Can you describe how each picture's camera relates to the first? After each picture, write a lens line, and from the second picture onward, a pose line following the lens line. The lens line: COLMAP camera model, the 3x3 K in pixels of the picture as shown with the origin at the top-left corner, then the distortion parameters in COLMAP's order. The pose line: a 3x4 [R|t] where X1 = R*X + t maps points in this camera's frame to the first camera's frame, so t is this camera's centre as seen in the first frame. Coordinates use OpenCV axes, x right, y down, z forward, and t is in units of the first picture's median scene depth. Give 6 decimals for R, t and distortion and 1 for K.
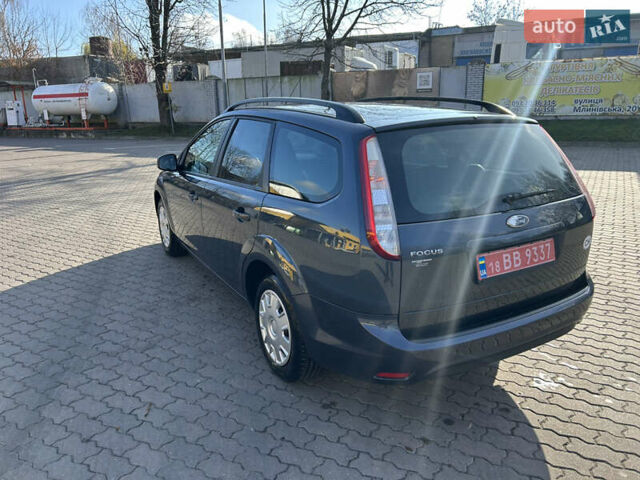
lens RADIAL K [[486.3, 0, 321.7], [0, 486.3, 235.0], [0, 0, 1]] dist [0.045020, -0.044939]
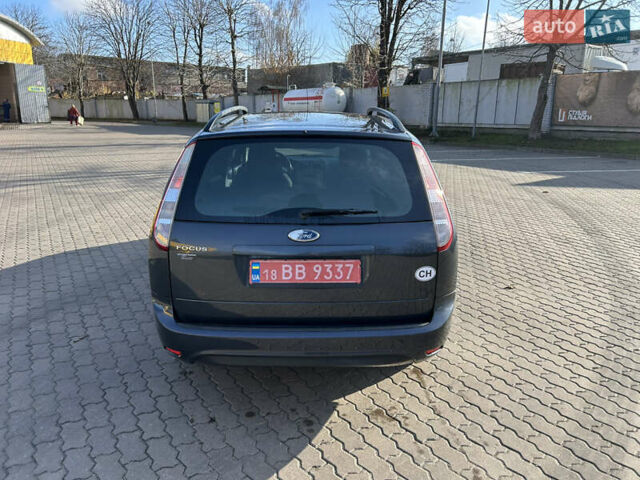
lens RADIAL K [[486.3, 0, 322.8], [0, 486.3, 239.0], [0, 0, 1]] dist [0.045020, -0.044939]
pose [[0.876740, 0.144523, -0.458737, 0.391424], [-0.143239, 0.988966, 0.037810, -0.027983], [0.459140, 0.032559, 0.887767, 0.052781]]
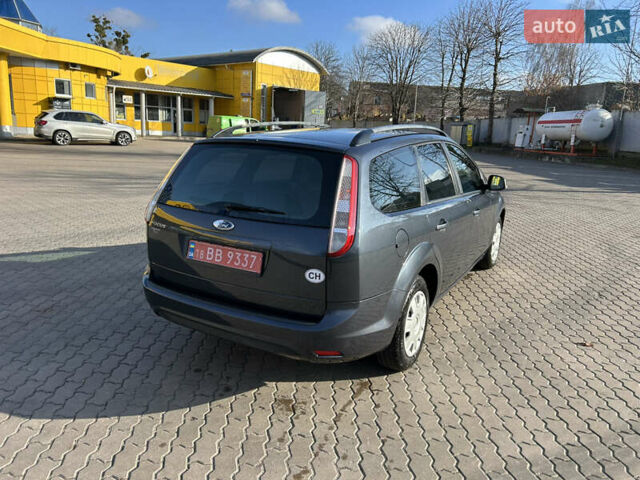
lens RADIAL K [[486.3, 0, 321.5], [0, 486.3, 238.5], [0, 0, 1]] dist [0.045020, -0.044939]
pose [[0.504065, 0.225349, -0.833748, 0.666656], [-0.261078, 0.959954, 0.101619, -0.078830], [0.823260, 0.166451, 0.542713, 0.240077]]
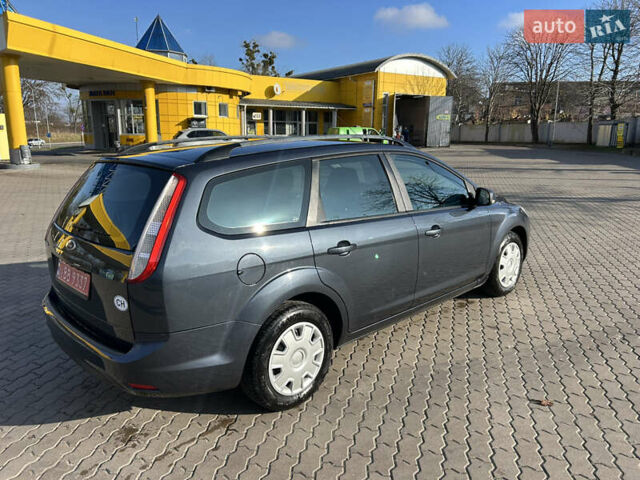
lens RADIAL K [[486.3, 0, 319.6], [0, 486.3, 240.8], [0, 0, 1]] dist [0.045020, -0.044939]
pose [[0.239371, 0.222588, -0.945069, 0.730190], [-0.244392, 0.955840, 0.163224, -0.166128], [0.939667, 0.191896, 0.283199, 0.534973]]
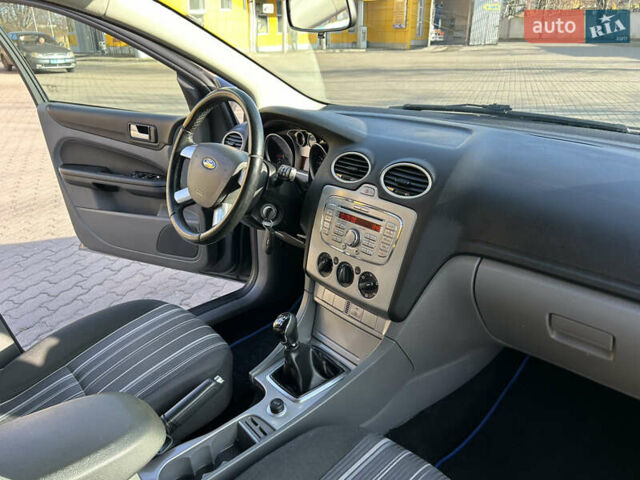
lens RADIAL K [[486.3, 0, 324.7], [0, 486.3, 238.9], [0, 0, 1]] dist [0.045020, -0.044939]
pose [[0.188896, 0.387532, -0.902296, 0.106029], [-0.234735, 0.910019, 0.341708, -0.164669], [0.953529, 0.147253, 0.262866, 0.817582]]
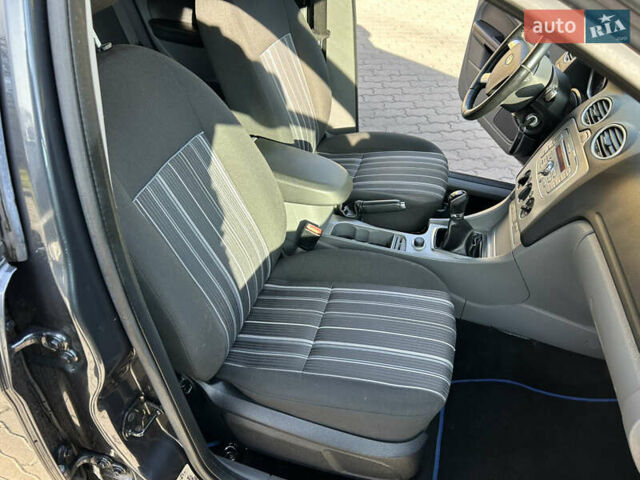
lens RADIAL K [[486.3, 0, 319.3], [0, 486.3, 240.3], [0, 0, 1]] dist [0.045020, -0.044939]
pose [[-0.709330, 0.411760, -0.572105, 0.148468], [-0.263658, 0.597730, 0.757102, -0.226052], [0.653709, 0.687875, -0.315424, 0.908962]]
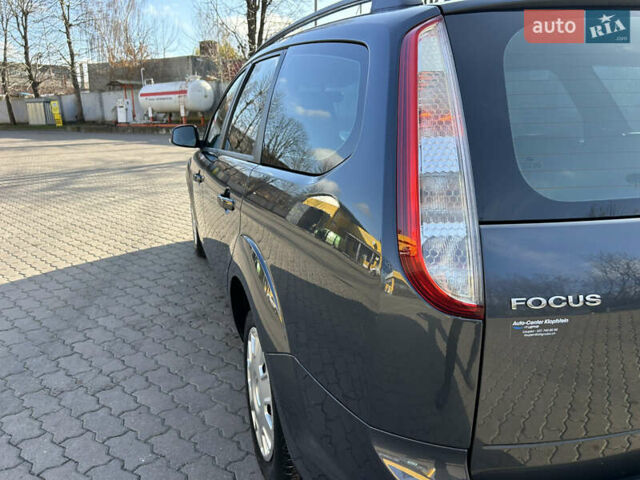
lens RADIAL K [[486.3, 0, 313.4], [0, 486.3, 239.3], [0, 0, 1]] dist [0.045020, -0.044939]
pose [[0.977304, 0.054837, -0.204619, 0.041549], [-0.054312, 0.998490, 0.008186, -0.001993], [0.204759, 0.003113, 0.978808, 0.229906]]
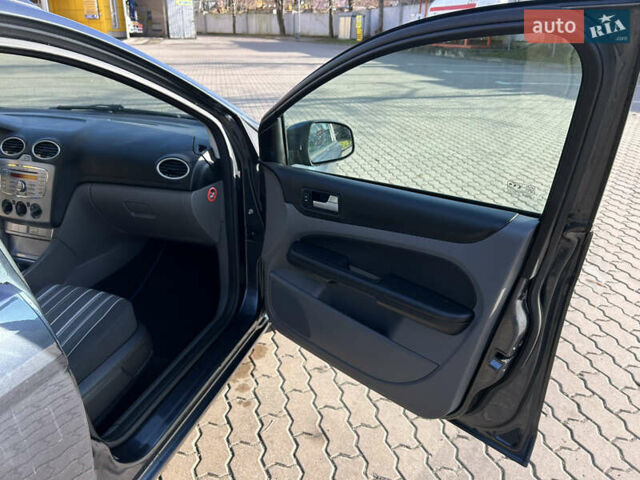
lens RADIAL K [[486.3, 0, 311.8], [0, 486.3, 234.6], [0, 0, 1]] dist [0.045020, -0.044939]
pose [[0.650854, 0.318685, -0.689079, 0.319254], [-0.212370, 0.947824, 0.237759, -0.194605], [0.728895, -0.008407, 0.684574, 0.791436]]
